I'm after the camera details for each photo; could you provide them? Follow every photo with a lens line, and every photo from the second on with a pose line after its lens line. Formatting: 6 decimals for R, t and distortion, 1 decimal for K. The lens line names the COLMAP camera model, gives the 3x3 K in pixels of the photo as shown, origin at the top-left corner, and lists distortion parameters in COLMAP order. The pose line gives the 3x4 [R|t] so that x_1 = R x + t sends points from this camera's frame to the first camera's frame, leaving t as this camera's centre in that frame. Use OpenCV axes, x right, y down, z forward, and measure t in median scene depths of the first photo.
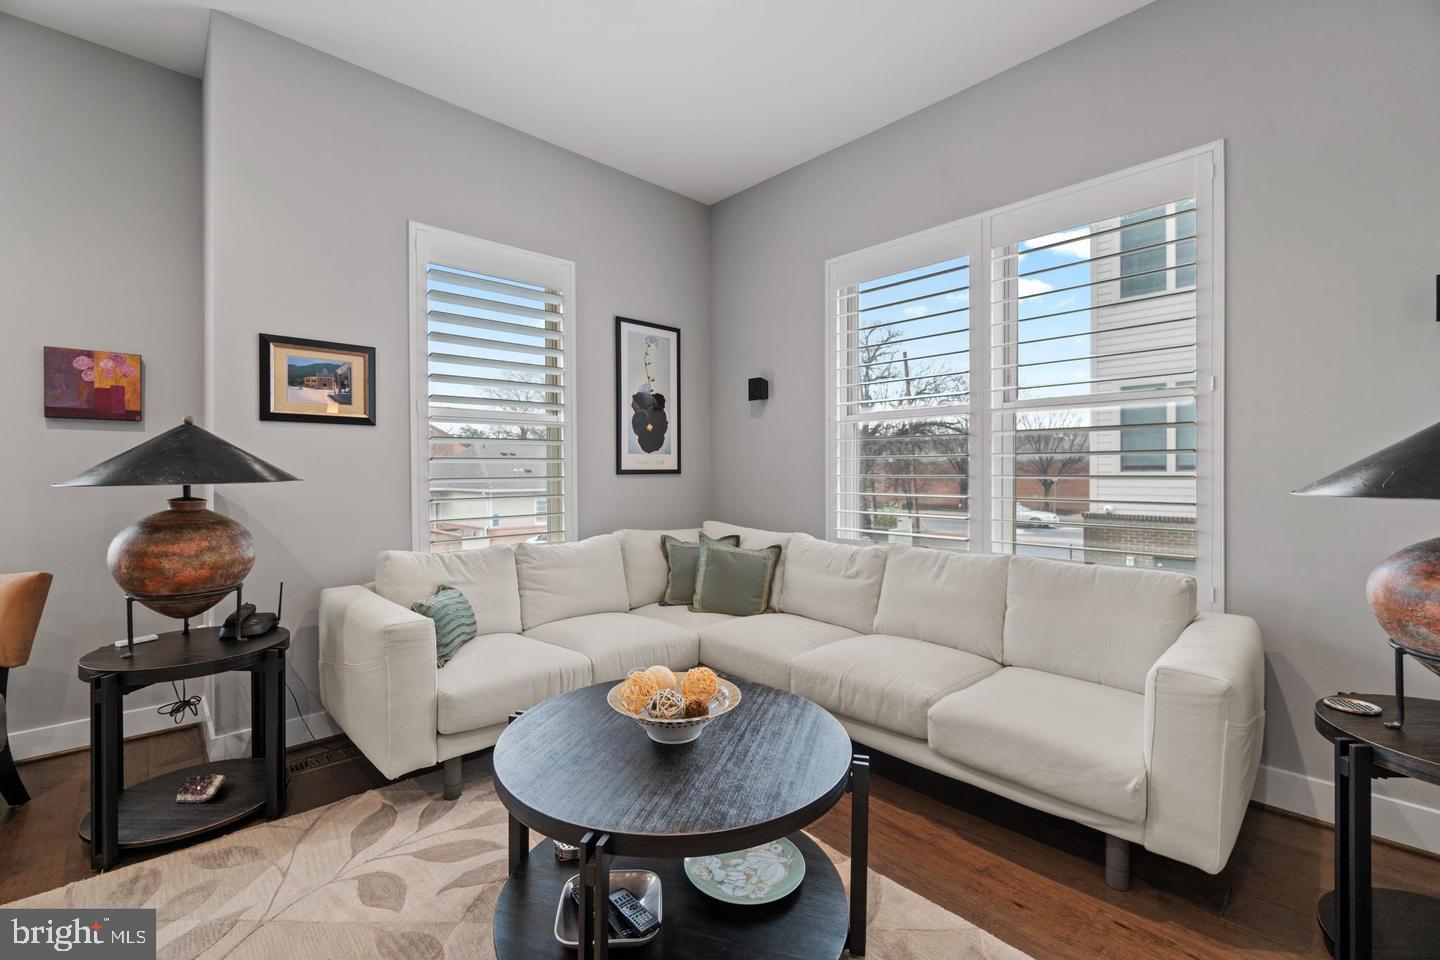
lens RADIAL K [[621.1, 0, 720.3], [0, 621.1, 480.8], [0, 0, 1]] dist [-0.002811, 0.000422]
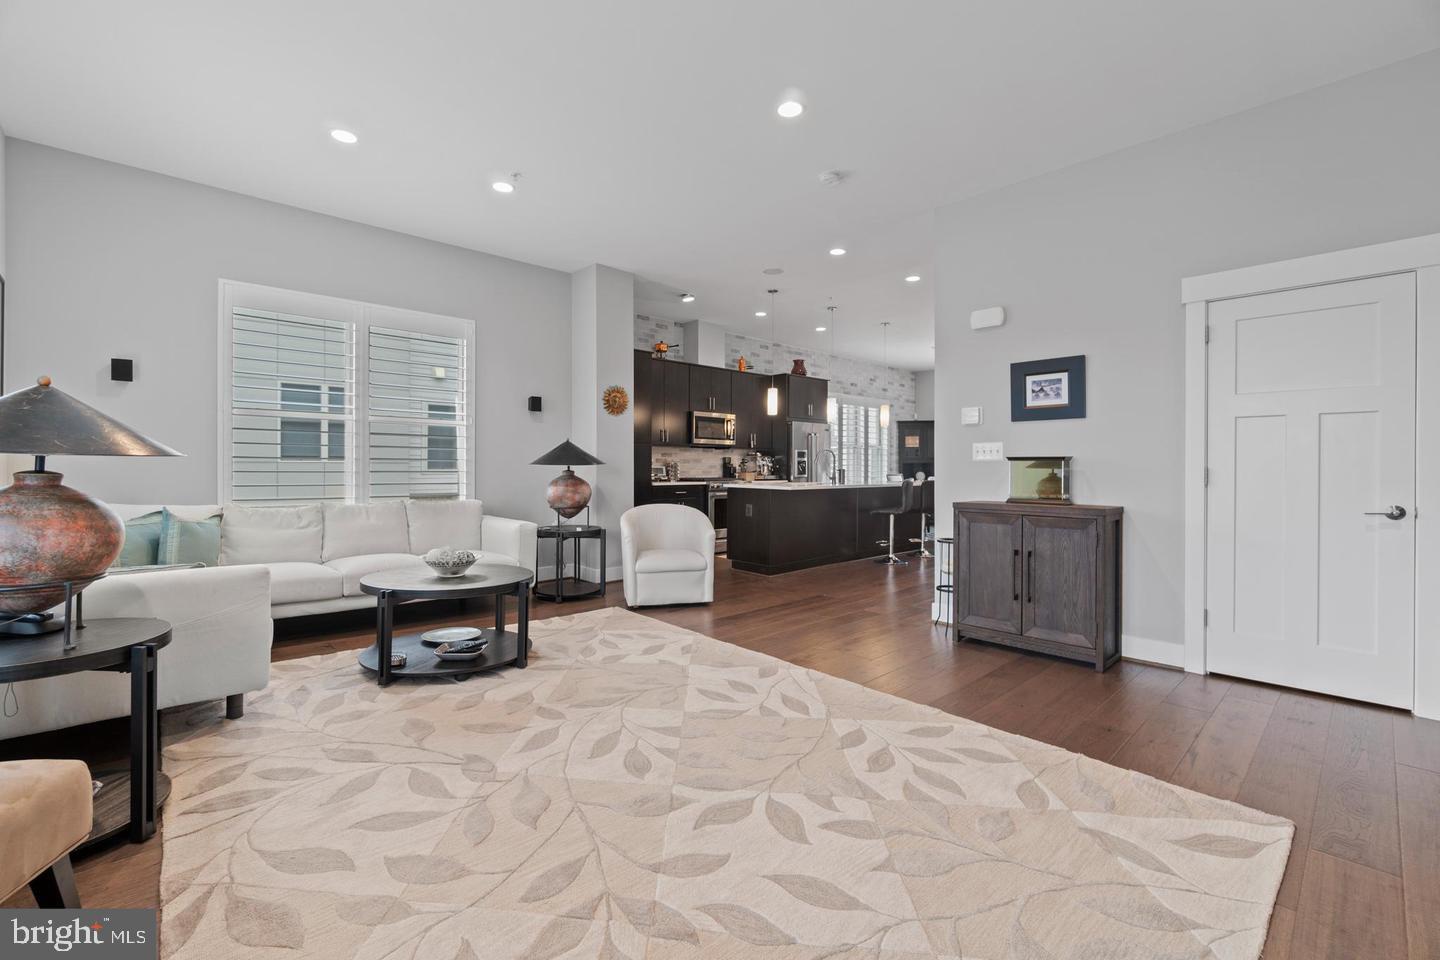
lens RADIAL K [[621.1, 0, 708.6], [0, 621.1, 462.1], [0, 0, 1]] dist [-0.002811, 0.000422]
pose [[0.010590, 0.007662, 0.999915, -1.347621], [0.003280, 0.999965, -0.007697, 0.019820], [-0.999939, 0.003361, 0.010565, 0.049854]]
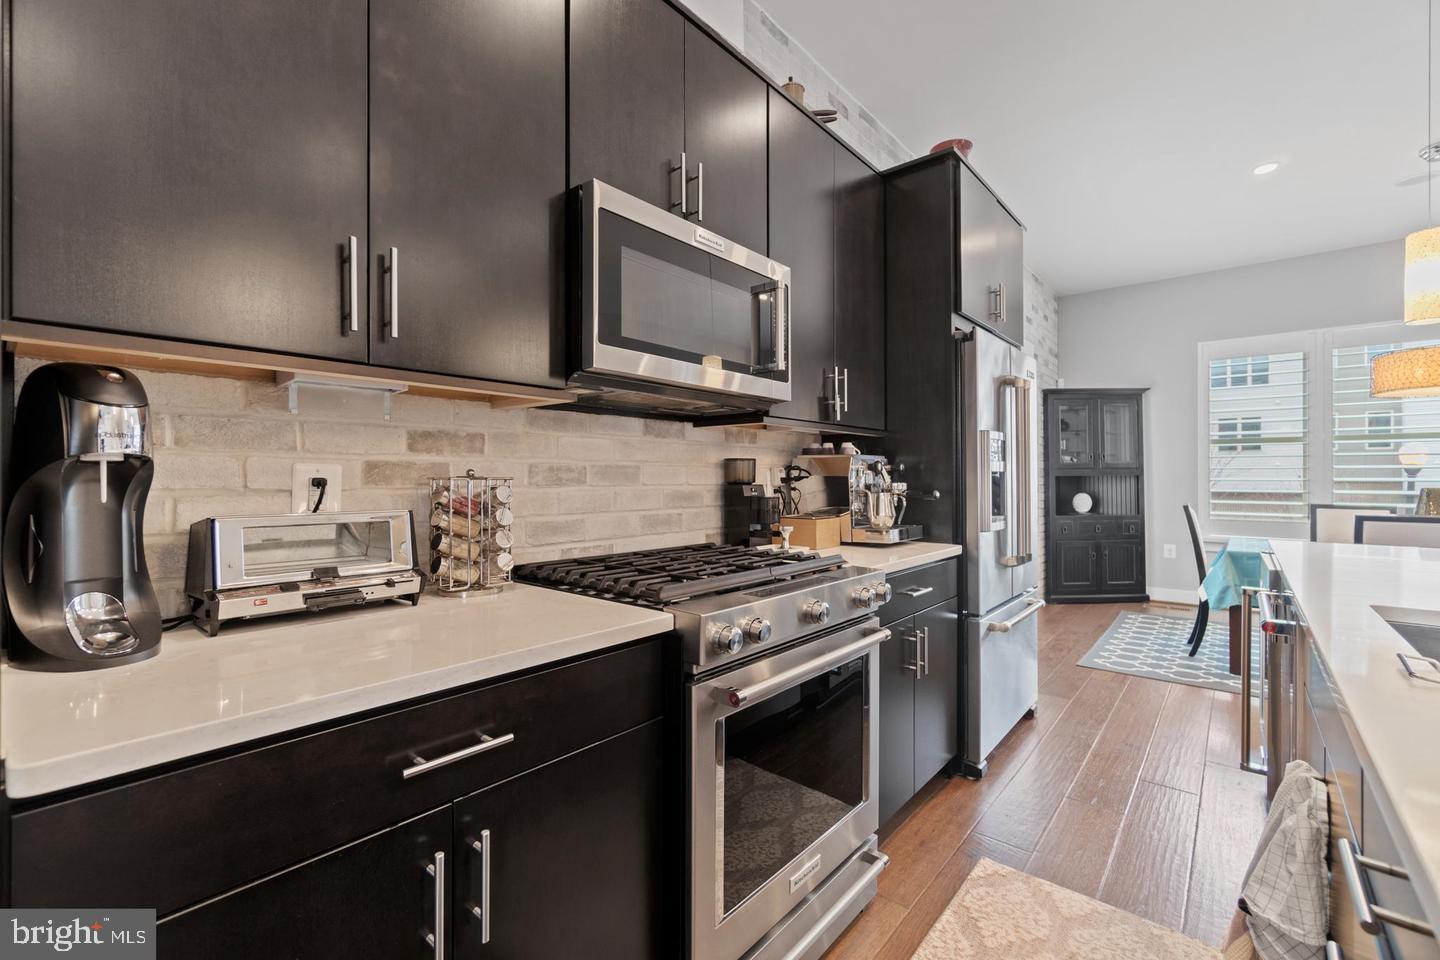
lens RADIAL K [[621.1, 0, 711.0], [0, 621.1, 480.4], [0, 0, 1]] dist [-0.002811, 0.000422]
pose [[-0.101178, -0.002591, 0.994865, 1.110074], [0.008490, 0.999958, 0.003468, -0.004874], [-0.994832, 0.008797, -0.101152, 0.109360]]
